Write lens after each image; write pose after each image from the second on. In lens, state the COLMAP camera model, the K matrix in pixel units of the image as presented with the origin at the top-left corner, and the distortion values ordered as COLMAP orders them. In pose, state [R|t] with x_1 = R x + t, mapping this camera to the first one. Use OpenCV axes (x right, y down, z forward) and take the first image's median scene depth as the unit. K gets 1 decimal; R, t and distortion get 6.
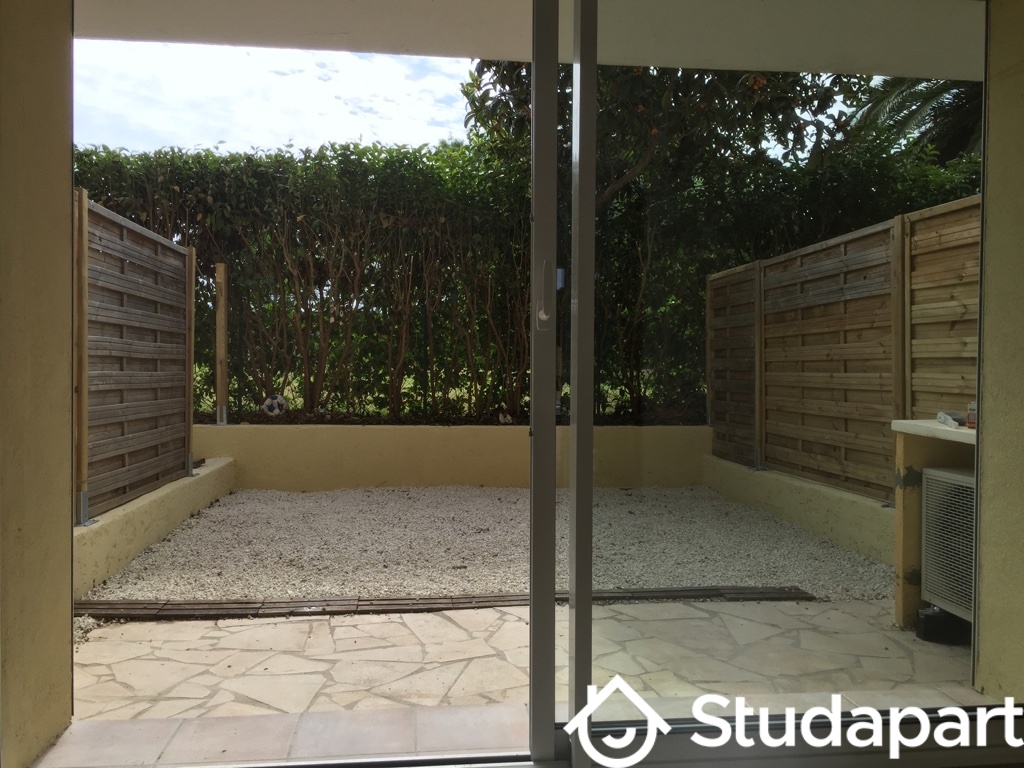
lens RADIAL K [[866.9, 0, 512.2], [0, 866.9, 381.1], [0, 0, 1]] dist [0.045329, -0.017485]
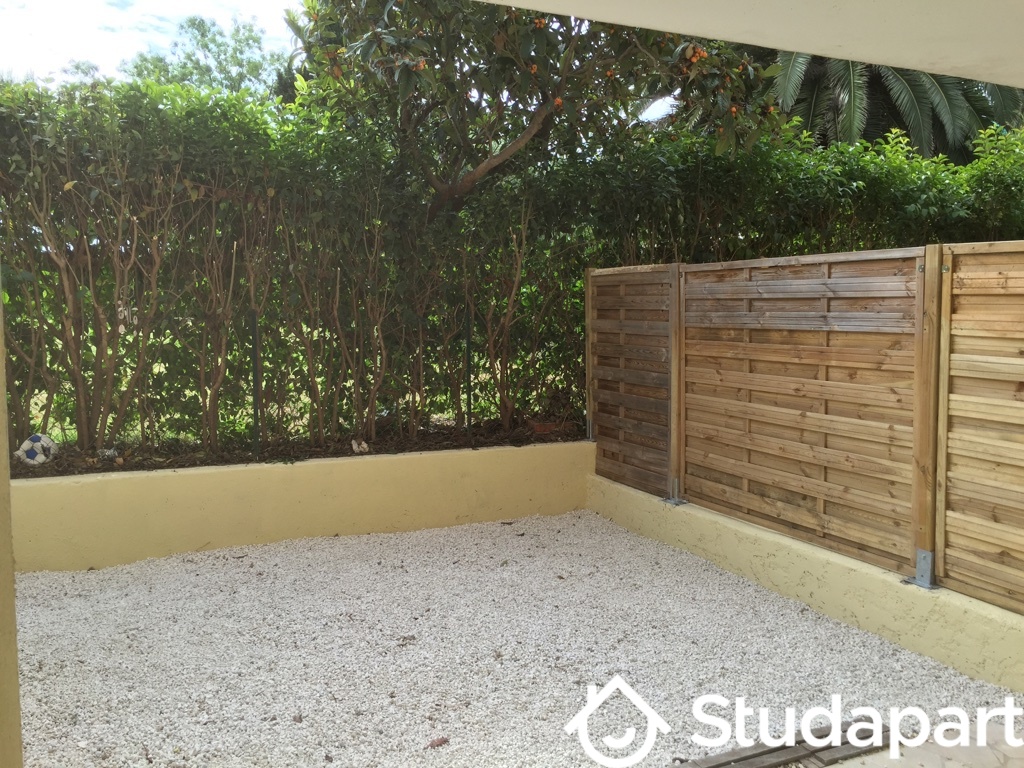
lens RADIAL K [[866.9, 0, 512.2], [0, 866.9, 384.0], [0, 0, 1]] dist [0.045329, -0.017485]
pose [[0.946569, -0.033451, 0.320760, -0.174455], [0.009049, 0.996969, 0.077268, -0.100862], [-0.322373, -0.070237, 0.944003, 0.265833]]
